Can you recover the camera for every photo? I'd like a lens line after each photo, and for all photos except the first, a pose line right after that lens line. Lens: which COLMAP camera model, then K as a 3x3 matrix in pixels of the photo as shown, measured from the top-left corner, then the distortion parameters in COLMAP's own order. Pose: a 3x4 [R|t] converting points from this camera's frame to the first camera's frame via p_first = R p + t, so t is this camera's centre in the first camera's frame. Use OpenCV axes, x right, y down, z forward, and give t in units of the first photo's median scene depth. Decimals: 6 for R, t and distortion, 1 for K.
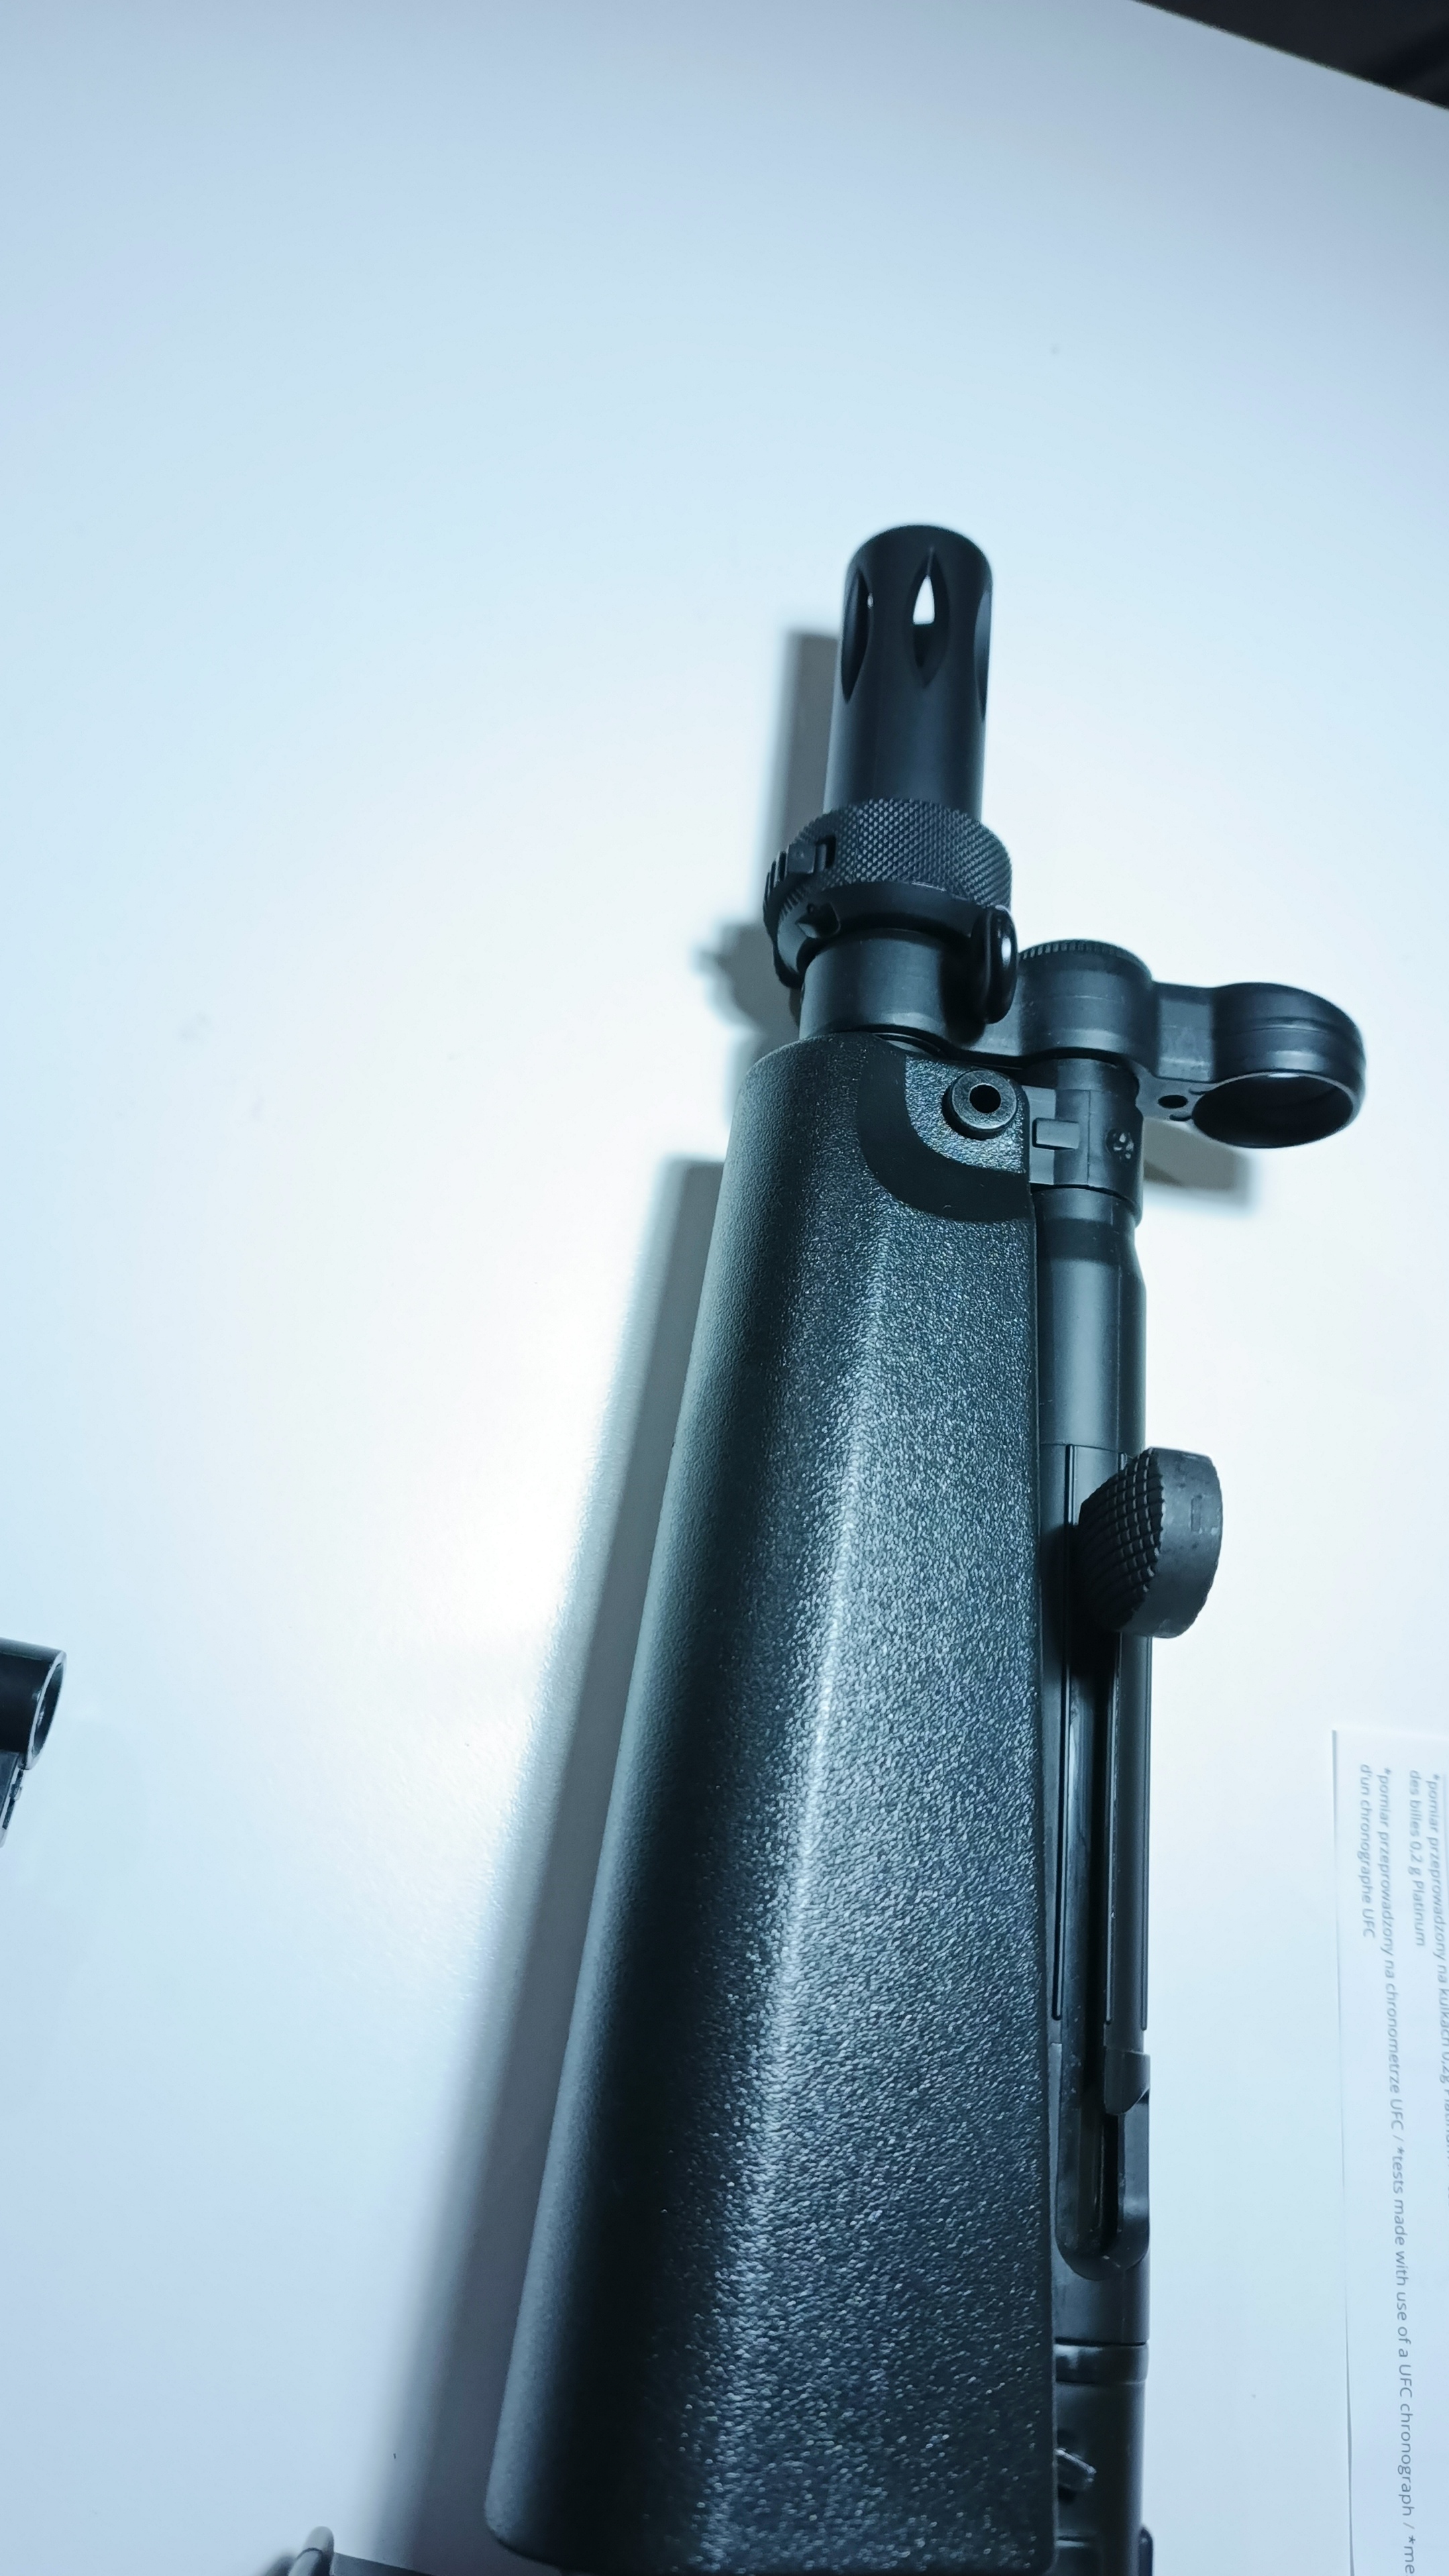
lens RADIAL K [[1772.1, 0, 667.4], [0, 1772.1, 1323.2], [0, 0, 1]] dist [0.000380, -0.005679]
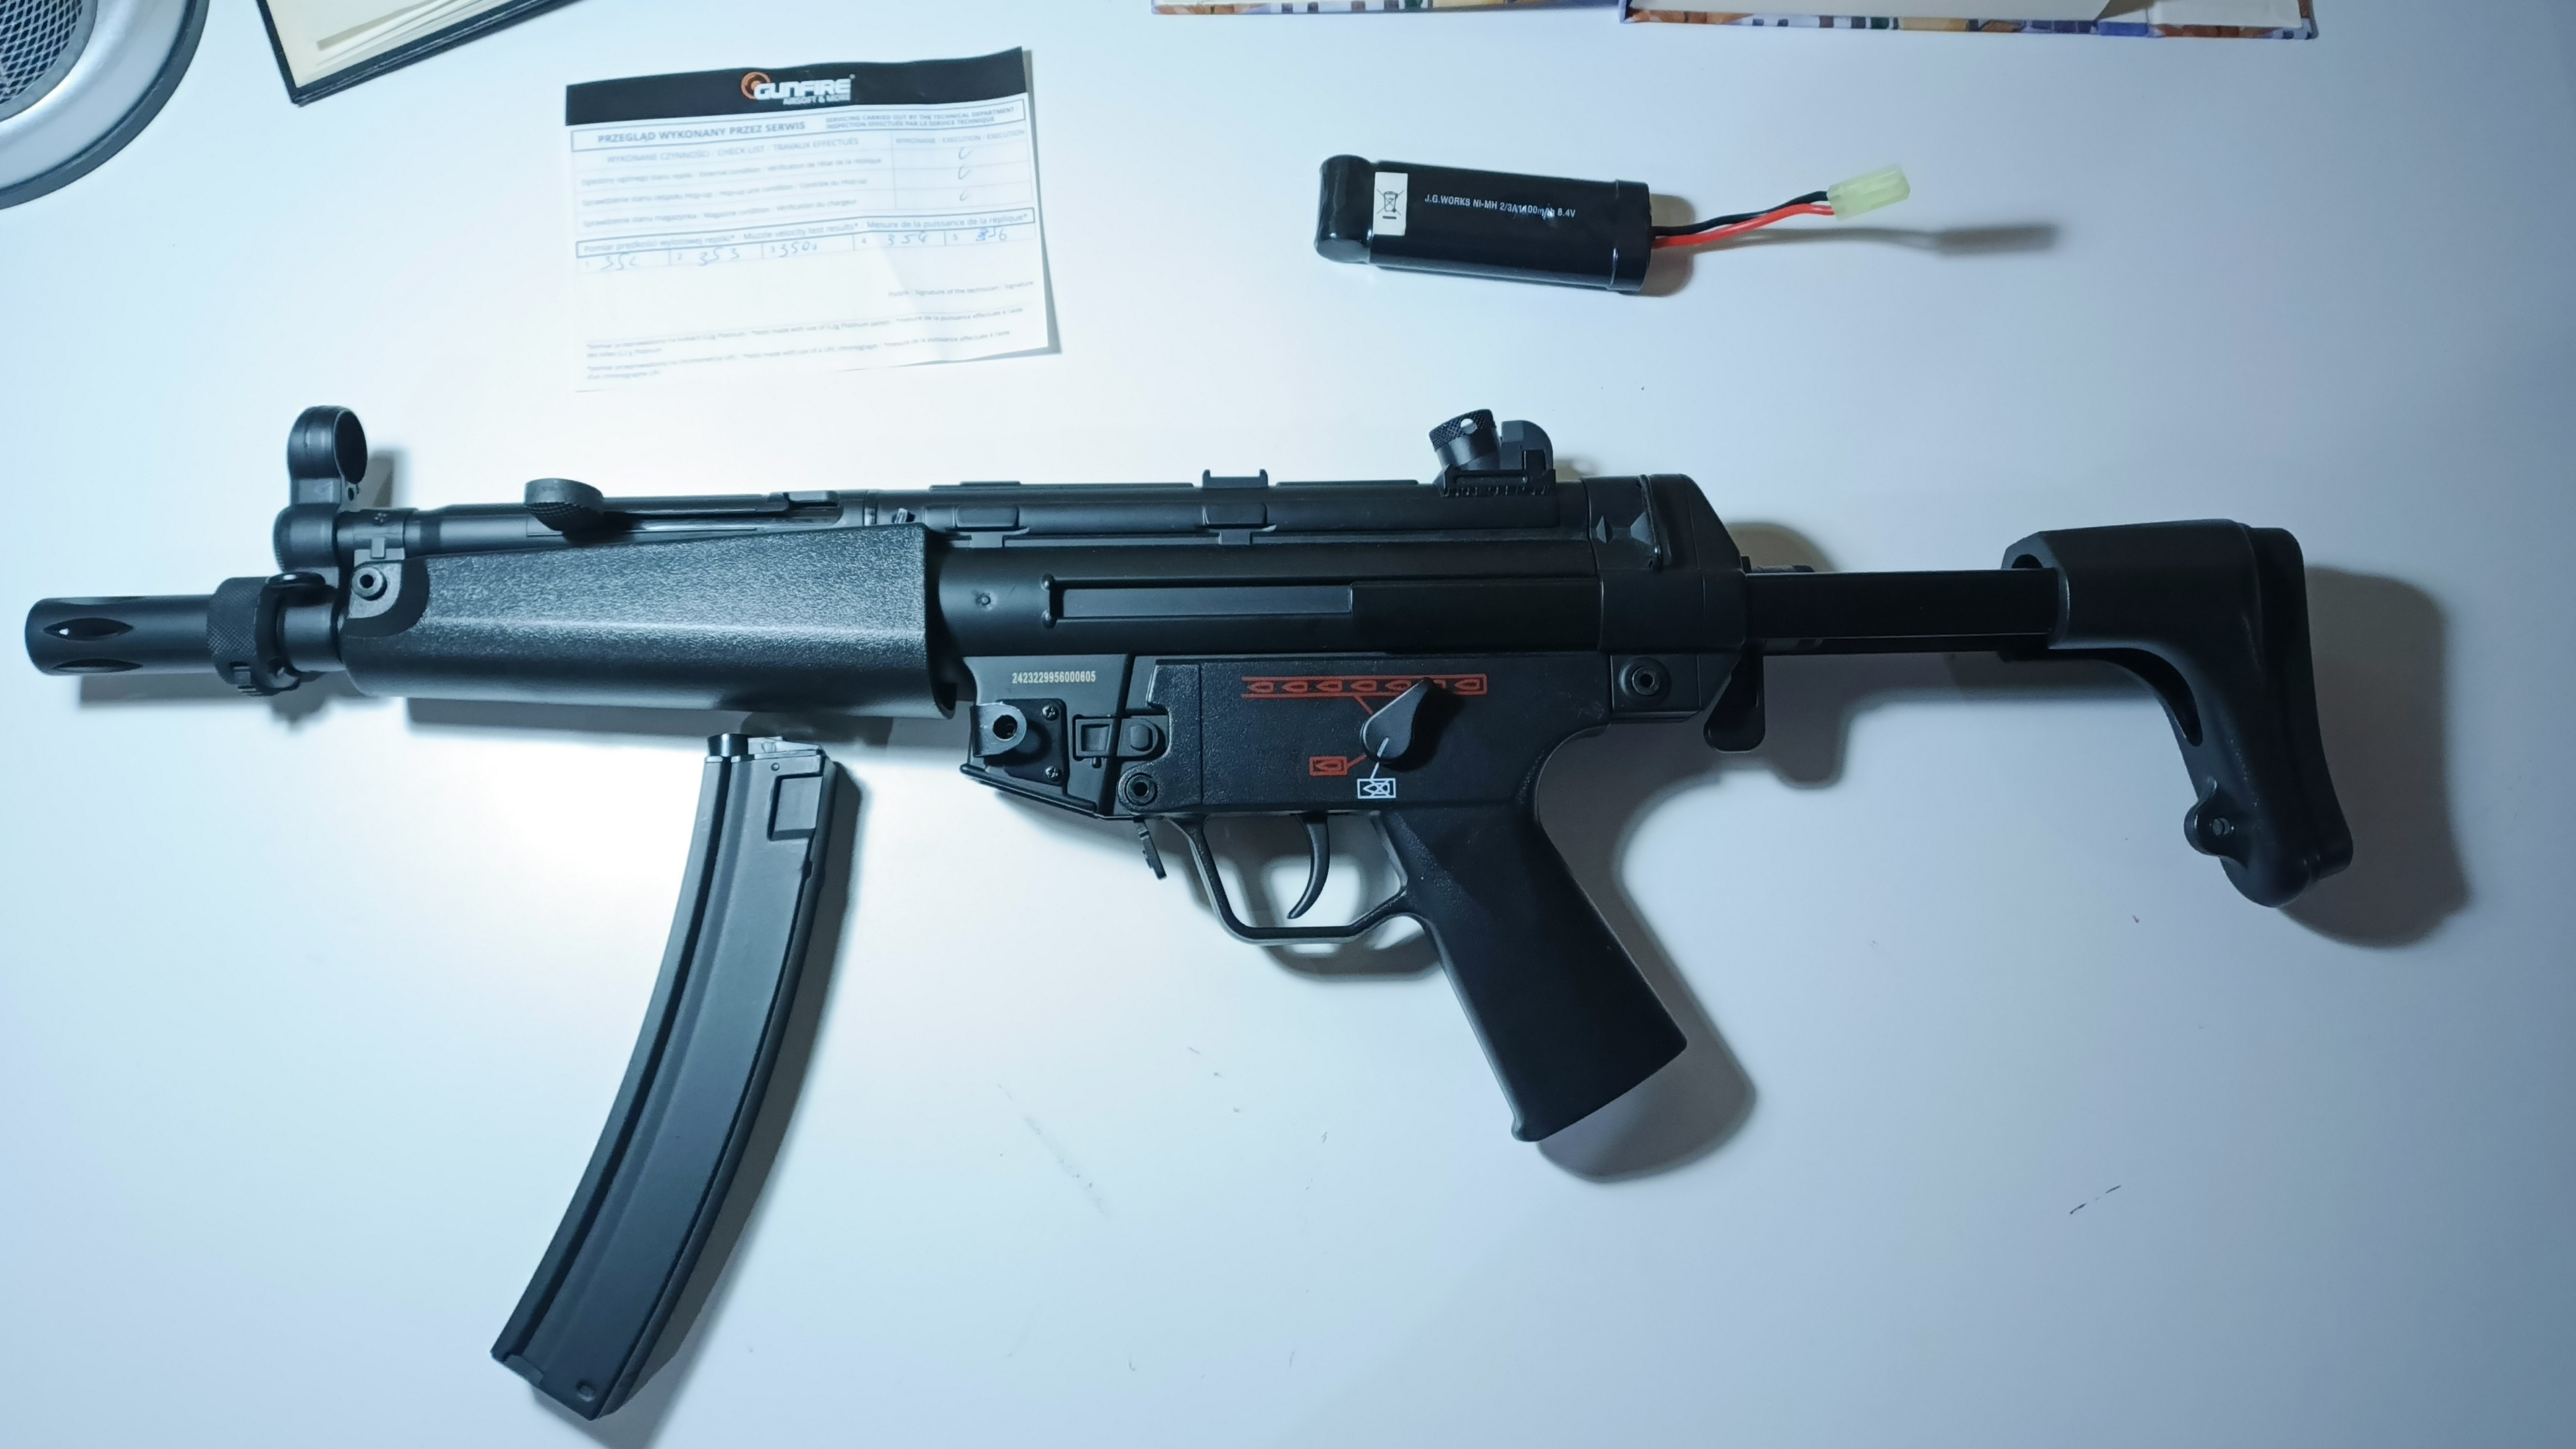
lens RADIAL K [[1772.1, 0, 1290.3], [0, 1772.1, 742.5], [0, 0, 1]] dist [0.000380, -0.005679]
pose [[-0.135151, -0.990677, 0.017113, -0.212173], [0.909041, -0.117106, 0.399912, 0.015094], [-0.394180, 0.069605, 0.916394, -1.458634]]
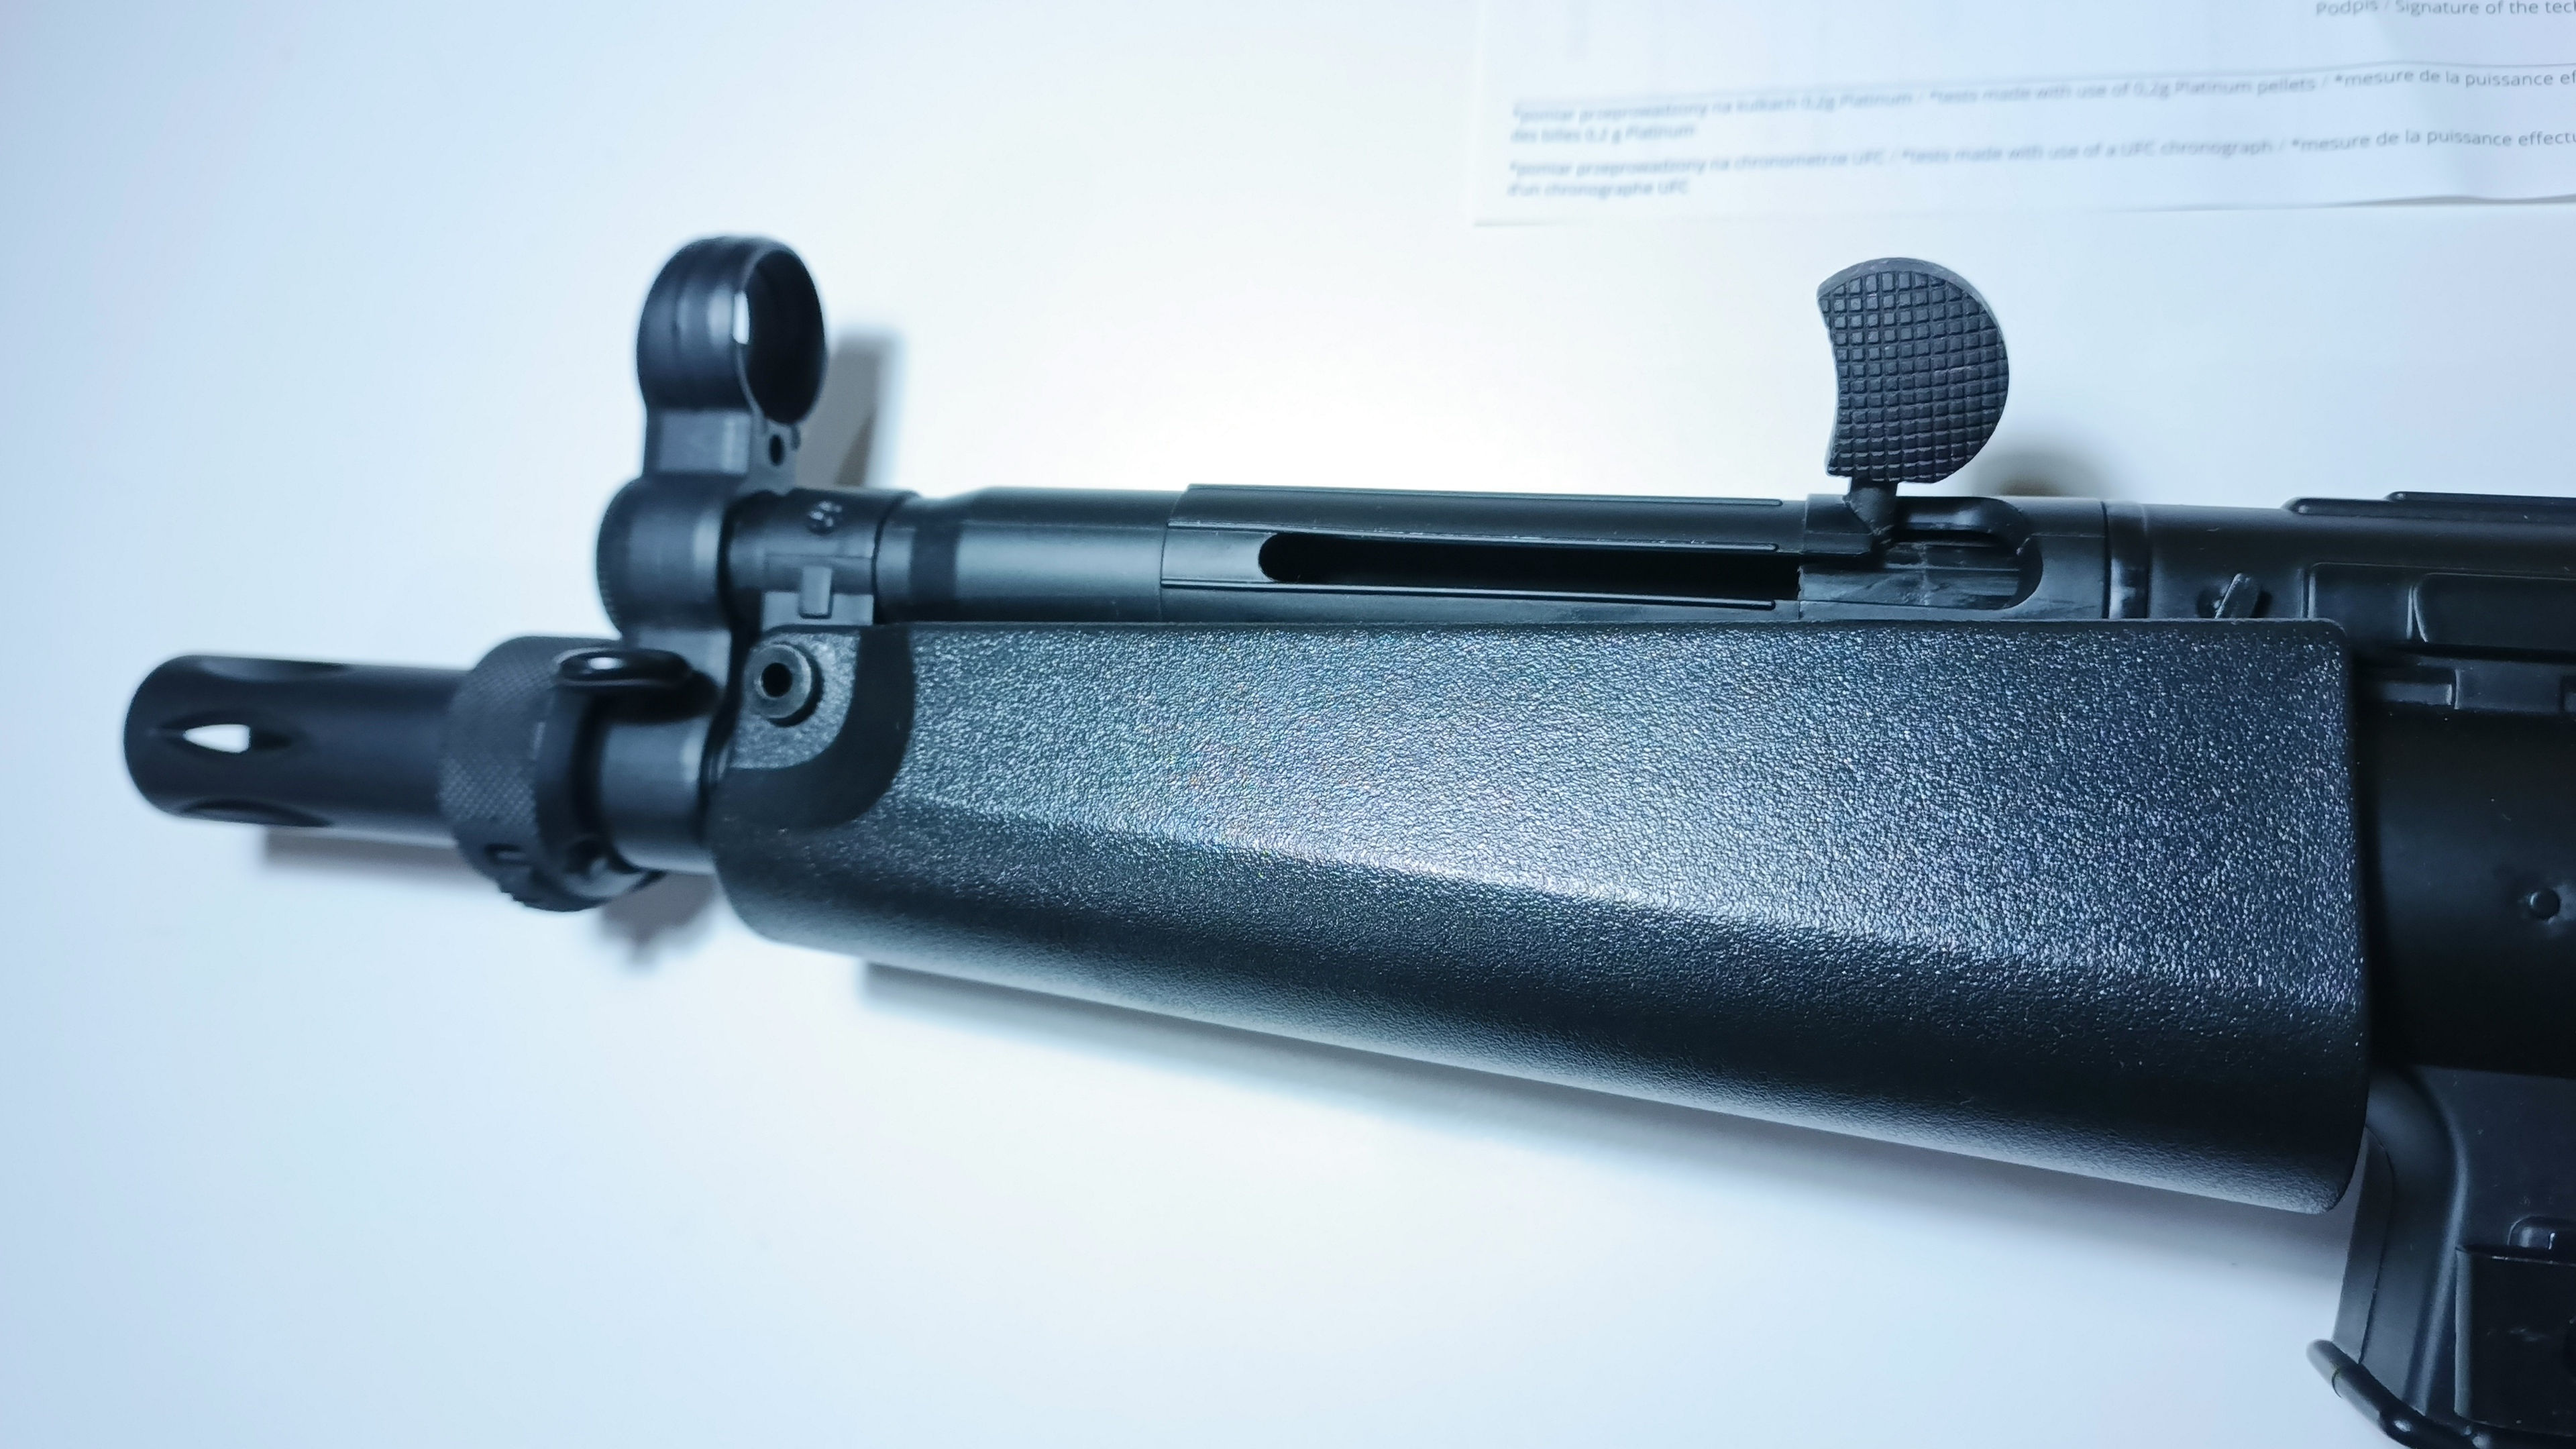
lens RADIAL K [[1876.3, 0, 1281.7], [0, 1876.3, 743.1], [0, 0, 1]] dist [-0.002695, -0.012512]
pose [[-0.043969, -0.999010, 0.006767, 0.127897], [0.995149, -0.043201, 0.088381, 0.039942], [-0.088001, 0.010620, 0.996064, 0.043629]]
